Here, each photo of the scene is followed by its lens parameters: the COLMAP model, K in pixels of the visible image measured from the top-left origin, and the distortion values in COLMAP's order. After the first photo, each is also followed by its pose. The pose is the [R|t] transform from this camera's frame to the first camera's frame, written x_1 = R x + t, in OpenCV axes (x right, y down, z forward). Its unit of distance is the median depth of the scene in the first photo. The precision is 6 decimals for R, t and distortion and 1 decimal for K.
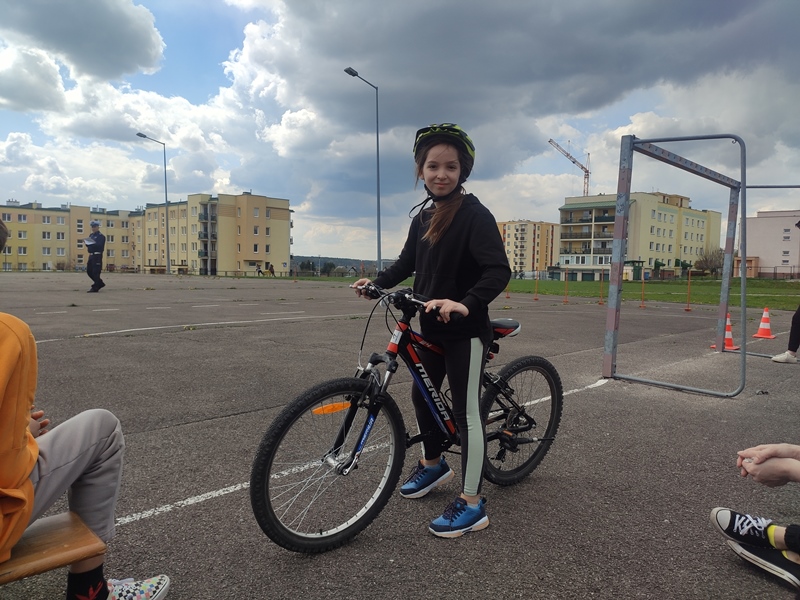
lens RADIAL K [[596.9, 0, 400.0], [0, 596.9, 300.0], [0, 0, 1]] dist [0.067805, -0.085500]
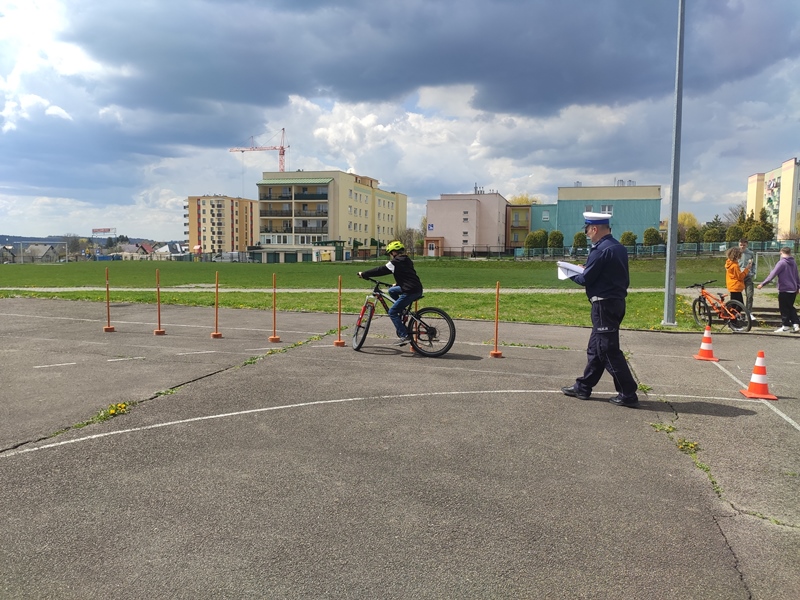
lens RADIAL K [[596.9, 0, 400.0], [0, 596.9, 300.0], [0, 0, 1]] dist [0.067805, -0.085500]
pose [[0.883531, -0.049469, 0.465752, 0.020418], [0.031941, 0.998455, 0.045458, -0.008210], [-0.467282, -0.025287, 0.883747, 0.075659]]
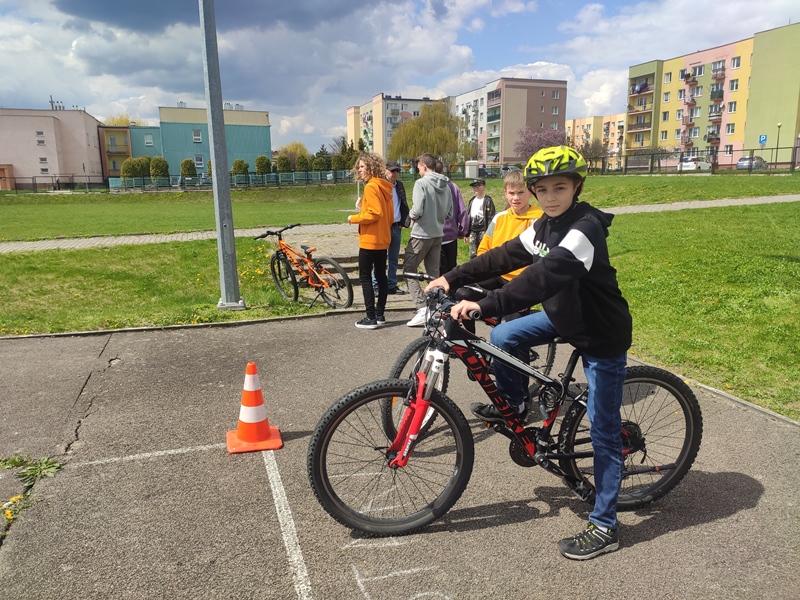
lens RADIAL K [[594.2, 0, 400.0], [0, 594.2, 300.0], [0, 0, 1]] dist [0.119574, -0.171681]
pose [[0.465691, -0.194721, 0.863259, 0.066710], [0.063531, 0.980331, 0.186857, -0.008393], [-0.882664, -0.032174, 0.468902, 0.103276]]
